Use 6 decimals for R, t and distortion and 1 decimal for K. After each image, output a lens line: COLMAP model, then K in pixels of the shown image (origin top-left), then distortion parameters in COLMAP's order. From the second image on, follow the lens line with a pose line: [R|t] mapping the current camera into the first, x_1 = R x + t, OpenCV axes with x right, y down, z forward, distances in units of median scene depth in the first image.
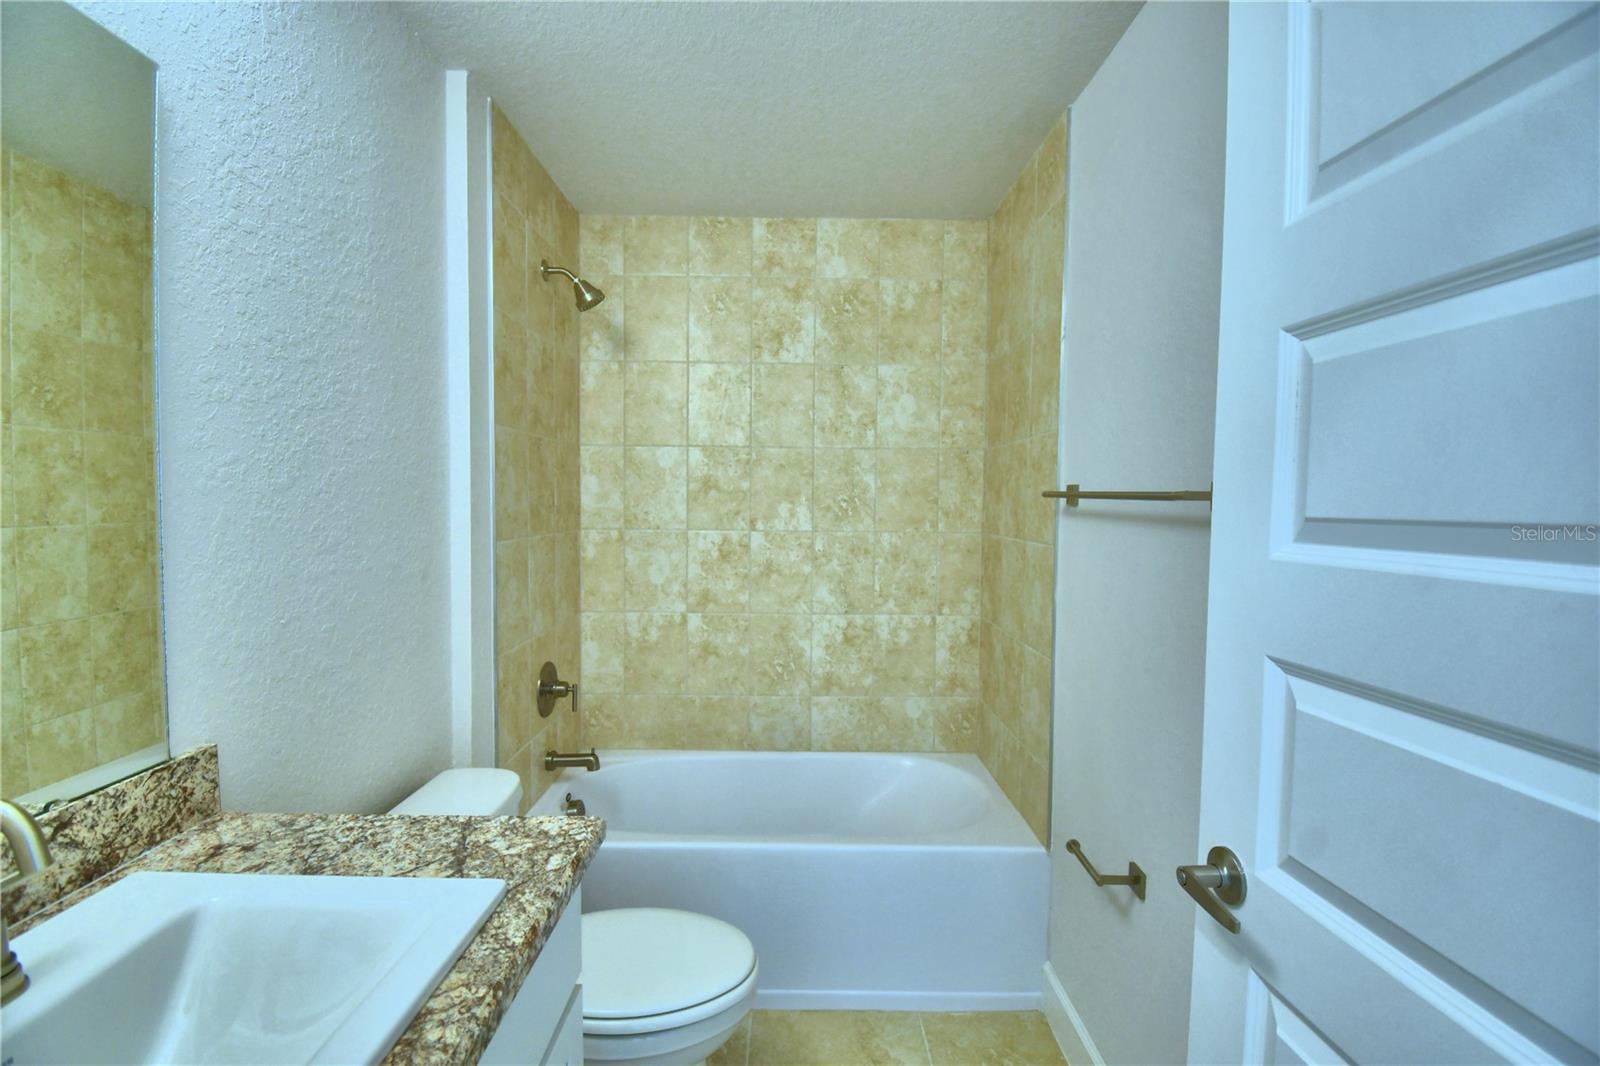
lens RADIAL K [[702.3, 0, 797.2], [0, 702.3, 534.4], [0, 0, 1]] dist [0.028142, -0.029960]
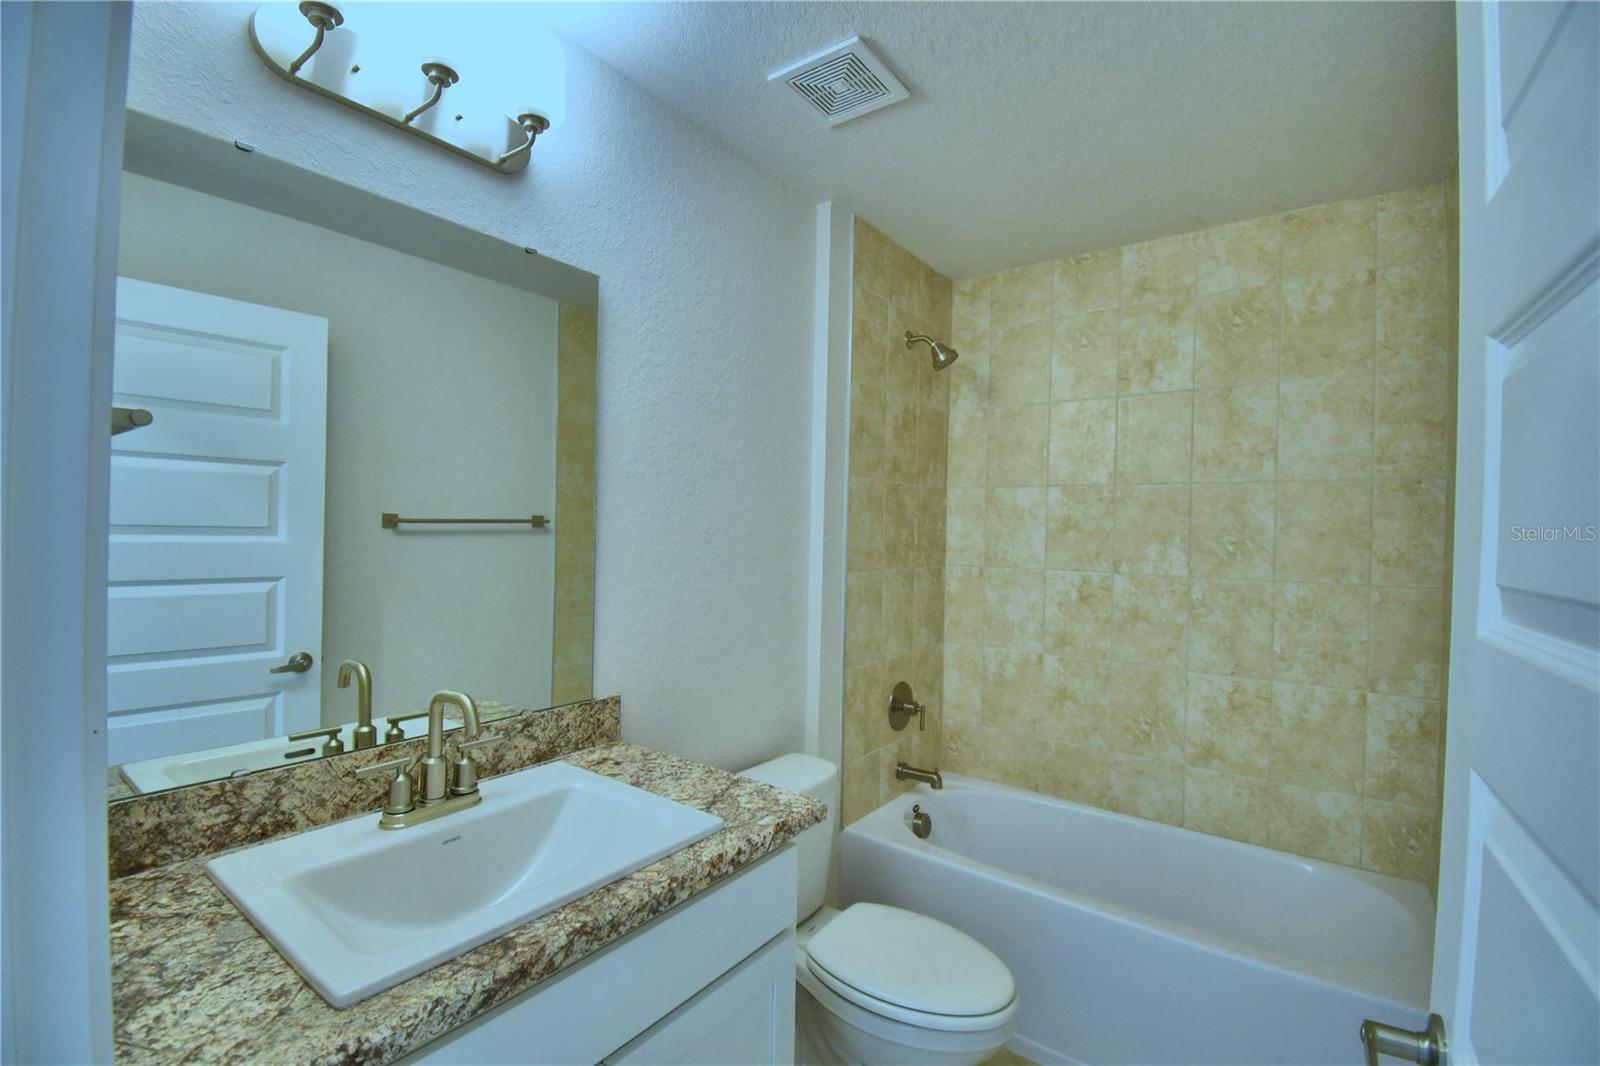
lens RADIAL K [[702.3, 0, 797.2], [0, 702.3, 534.4], [0, 0, 1]] dist [0.028142, -0.029960]
pose [[0.798608, 0.008909, -0.601786, 0.166007], [-0.038916, 0.998562, -0.036861, -0.005889], [0.600592, 0.052857, 0.797806, -0.010370]]
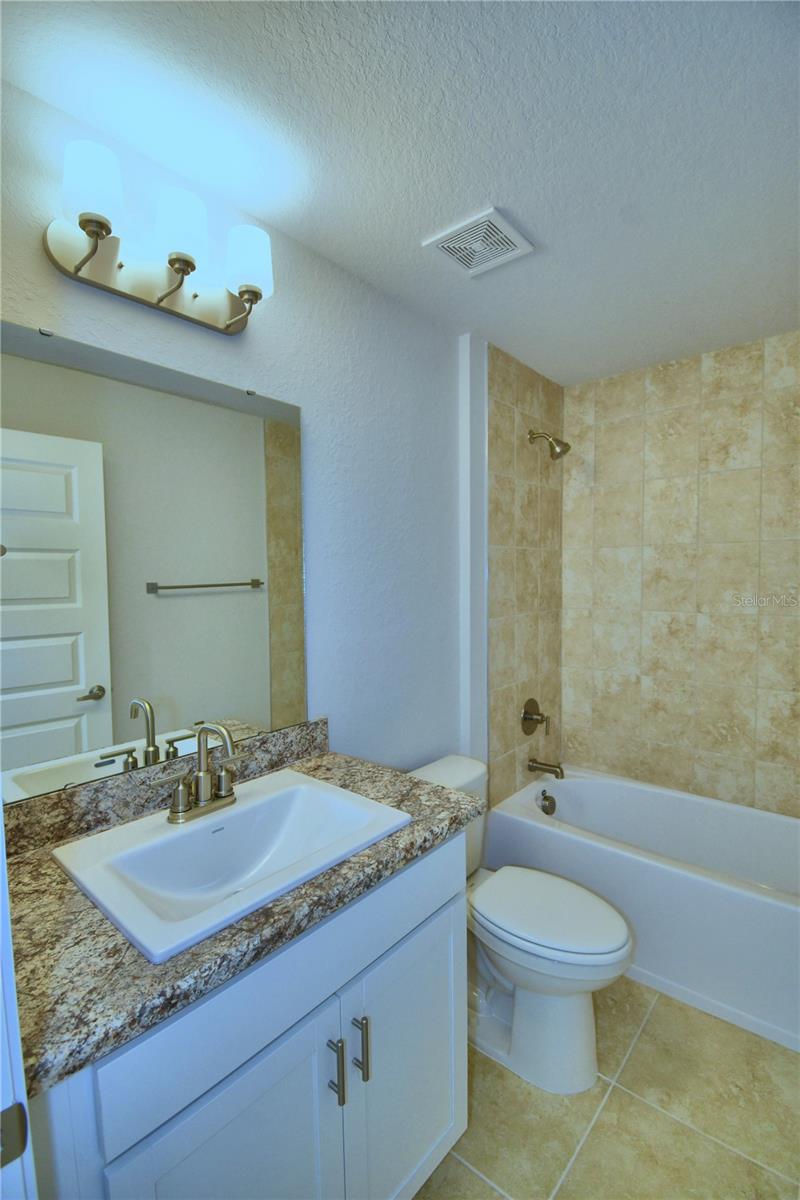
lens RADIAL K [[526.7, 0, 403.2], [0, 526.7, 602.2], [0, 0, 1]] dist [0.028142, -0.029960]
pose [[0.755872, 0.013751, -0.654575, 0.151148], [-0.010661, 0.999905, 0.008695, -0.026484], [0.654633, 0.000406, 0.755947, -0.020334]]
